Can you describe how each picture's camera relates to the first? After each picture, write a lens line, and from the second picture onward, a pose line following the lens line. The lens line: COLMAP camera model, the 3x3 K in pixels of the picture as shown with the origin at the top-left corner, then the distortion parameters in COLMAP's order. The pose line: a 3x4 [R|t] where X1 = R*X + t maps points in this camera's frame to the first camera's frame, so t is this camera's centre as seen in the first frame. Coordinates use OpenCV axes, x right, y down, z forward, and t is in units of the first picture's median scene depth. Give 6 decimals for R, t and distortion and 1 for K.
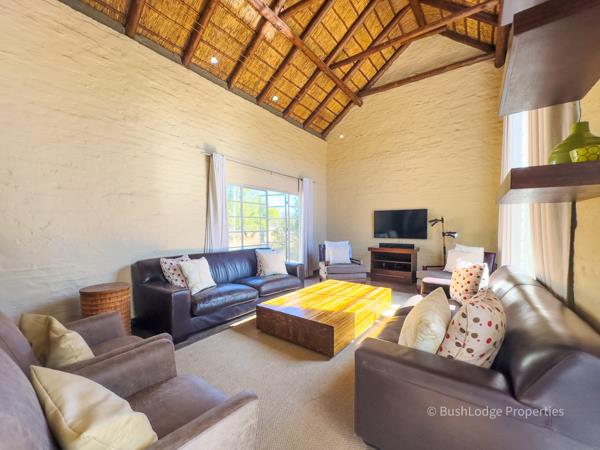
lens RADIAL K [[245.5, 0, 300.0], [0, 245.5, 225.0], [0, 0, 1]] dist [0.000526, 0.000128]
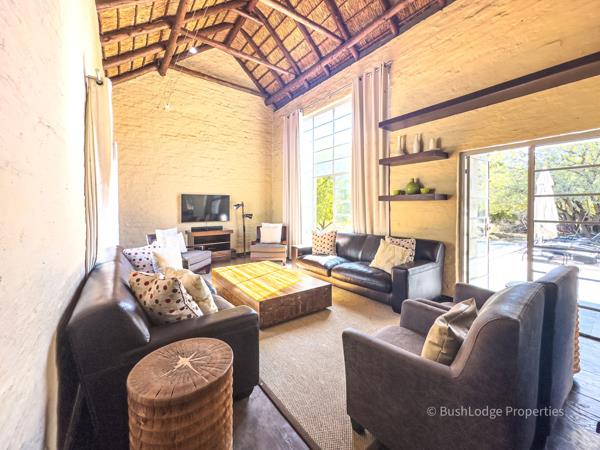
lens RADIAL K [[243.2, 0, 299.5], [0, 243.2, 205.9], [0, 0, 1]] dist [-0.040695, 0.000080]
pose [[0.292168, 0.007890, 0.956334, -0.528414], [0.000978, 0.999963, -0.008548, -0.004103], [-0.956367, 0.003432, 0.292149, 0.340258]]
